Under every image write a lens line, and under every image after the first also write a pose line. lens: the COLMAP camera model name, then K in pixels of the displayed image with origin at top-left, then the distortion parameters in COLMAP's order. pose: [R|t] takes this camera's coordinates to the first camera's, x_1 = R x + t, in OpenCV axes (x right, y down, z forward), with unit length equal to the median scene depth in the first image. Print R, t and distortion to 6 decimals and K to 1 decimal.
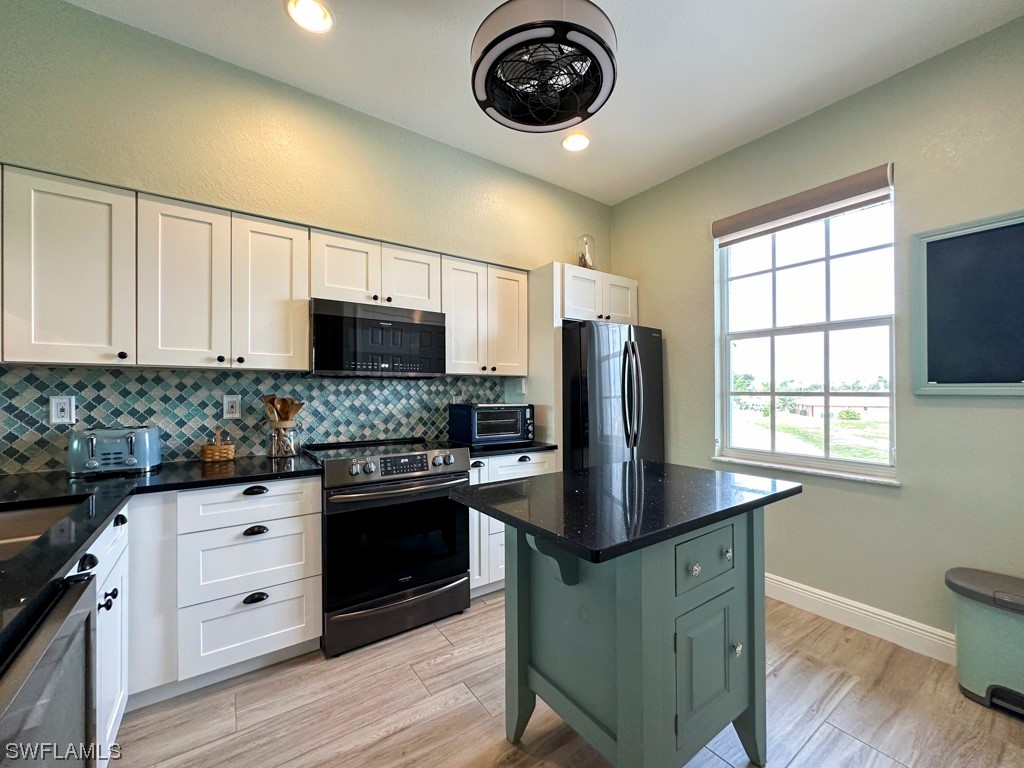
lens RADIAL K [[411.6, 0, 513.1], [0, 411.6, 390.5], [0, 0, 1]] dist [-0.001143, -0.000085]
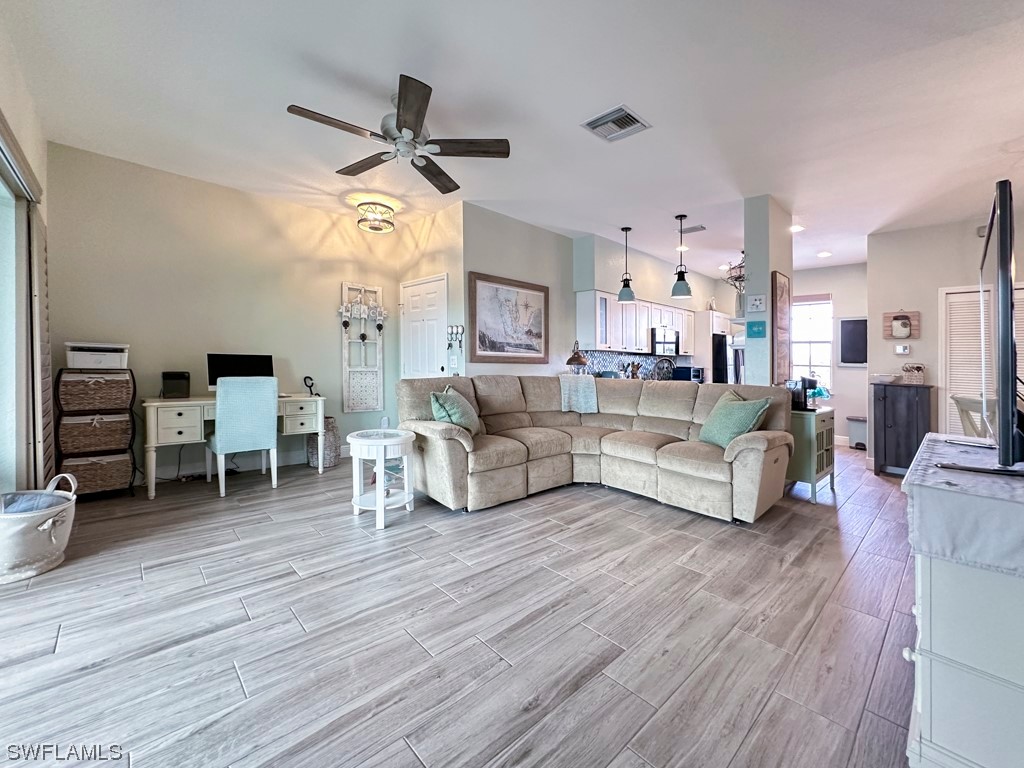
lens RADIAL K [[419.9, 0, 515.7], [0, 419.9, 381.7], [0, 0, 1]] dist [-0.002548, -0.000008]
pose [[0.990474, 0.018965, 0.136387, -1.591333], [-0.026180, 0.998340, 0.051301, 0.020577], [-0.135188, -0.054383, 0.989326, -1.551534]]
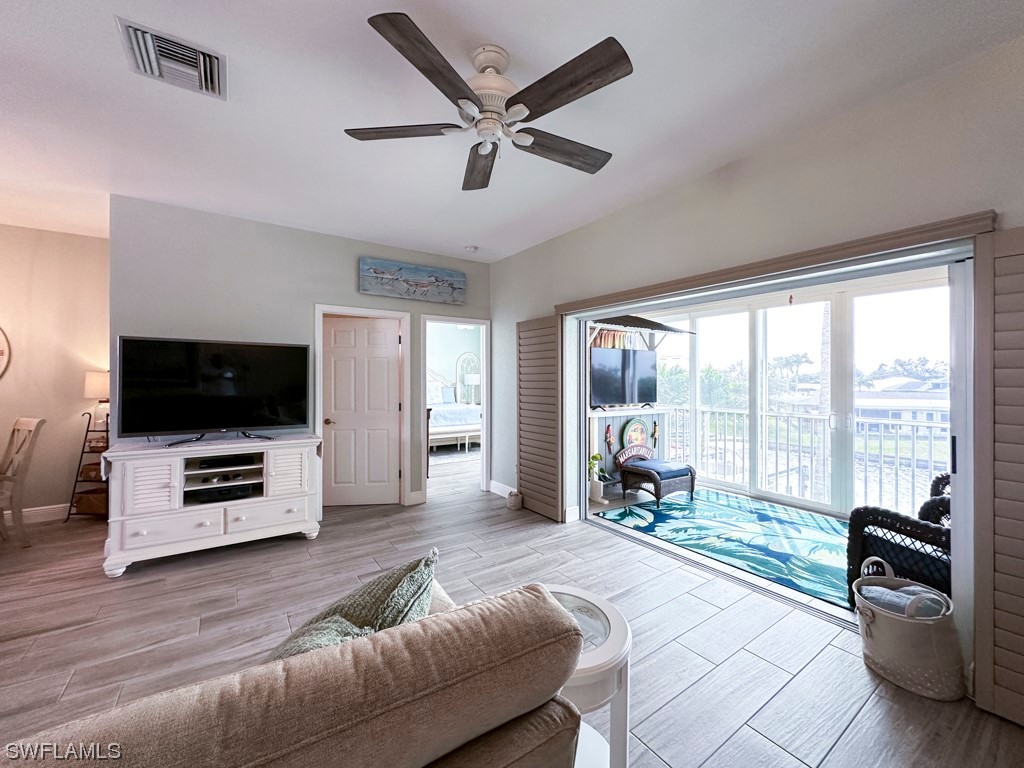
lens RADIAL K [[415.0, 0, 512.8], [0, 415.0, 371.8], [0, 0, 1]] dist [-0.002594, 0.000030]
pose [[-0.999872, -0.004698, 0.015284, -1.767170], [-0.004988, 0.999807, -0.018994, -0.066158], [-0.015192, -0.019068, -0.999703, 0.316751]]
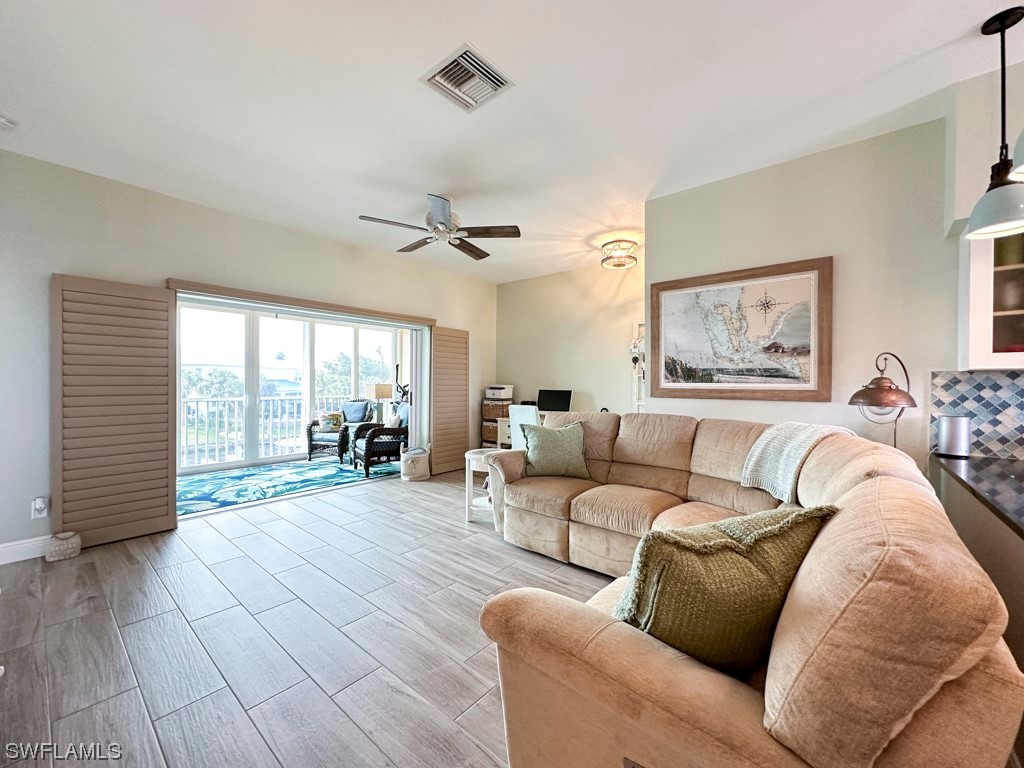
lens RADIAL K [[403.5, 0, 512.8], [0, 403.5, 411.4], [0, 0, 1]] dist [0.000925, 0.000124]
pose [[0.254449, 0.070308, -0.964527, -0.319881], [-0.005914, 0.997448, 0.071147, -0.011652], [0.967068, -0.012399, 0.254216, -0.559950]]
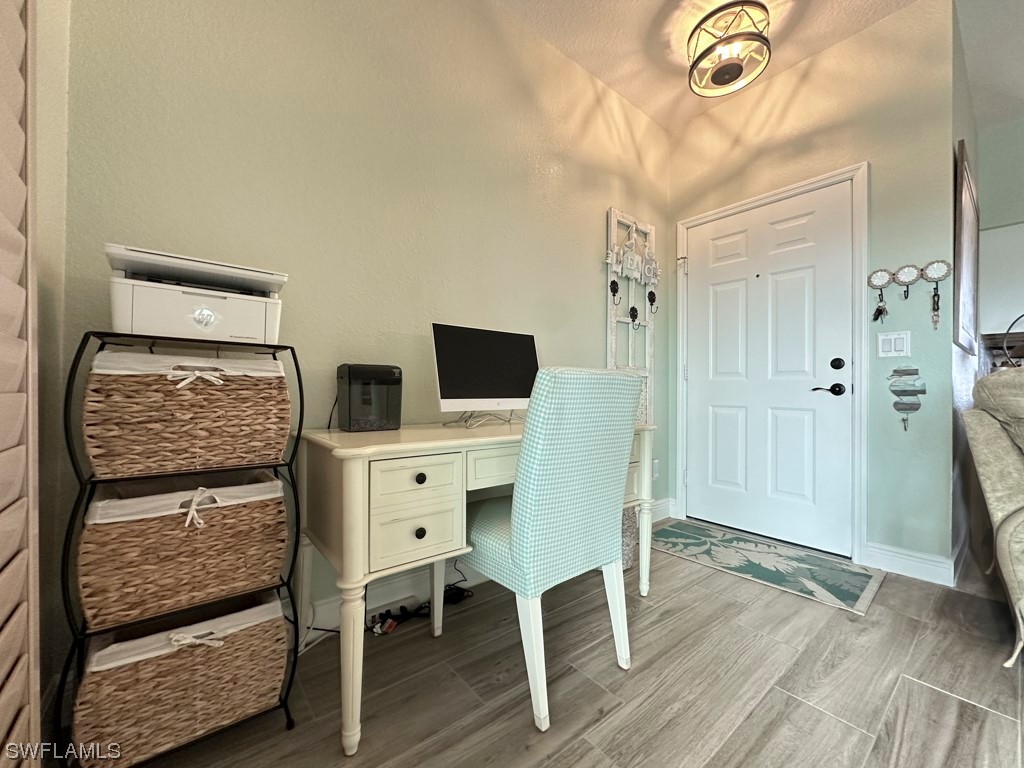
lens RADIAL K [[411.6, 0, 513.1], [0, 411.6, 390.5], [0, 0, 1]] dist [-0.001143, -0.000085]
pose [[0.998061, 0.008316, 0.061693, -2.446088], [-0.008872, 0.999923, 0.008733, 0.126548], [-0.061615, -0.009264, 0.998057, -0.479370]]
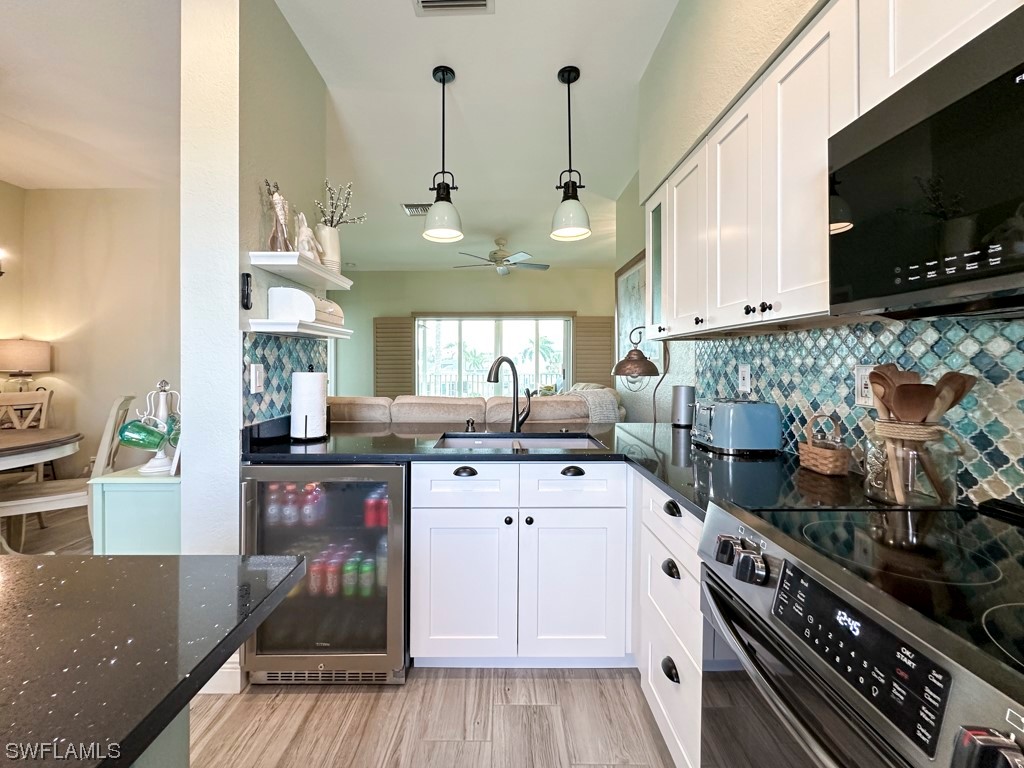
lens RADIAL K [[419.4, 0, 502.5], [0, 419.4, 376.3], [0, 0, 1]] dist [-0.003346, -0.000166]
pose [[-0.573831, 0.026756, -0.818537, 0.058567], [0.005203, 0.999565, 0.029025, 0.007112], [0.818957, 0.012397, -0.573720, 0.830615]]
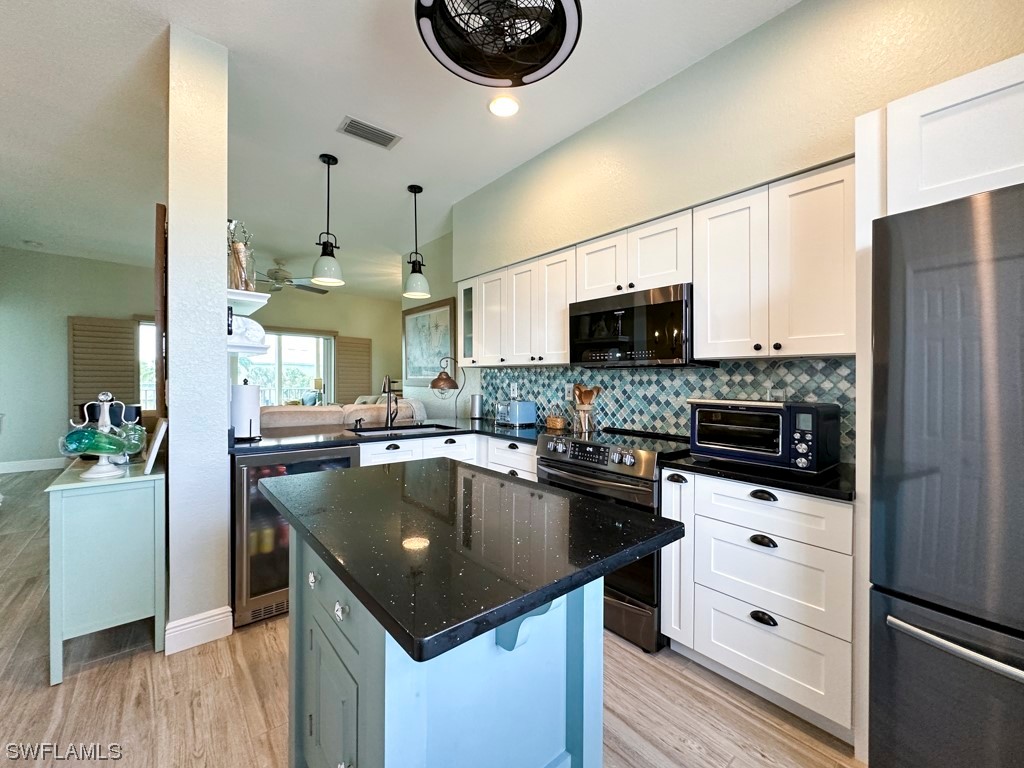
lens RADIAL K [[411.6, 0, 513.1], [0, 411.6, 390.5], [0, 0, 1]] dist [-0.001143, -0.000085]
pose [[0.093948, 0.023436, -0.995301, 0.610993], [-0.011386, 0.999683, 0.022464, 0.005499], [0.995512, 0.009222, 0.094185, 0.614640]]
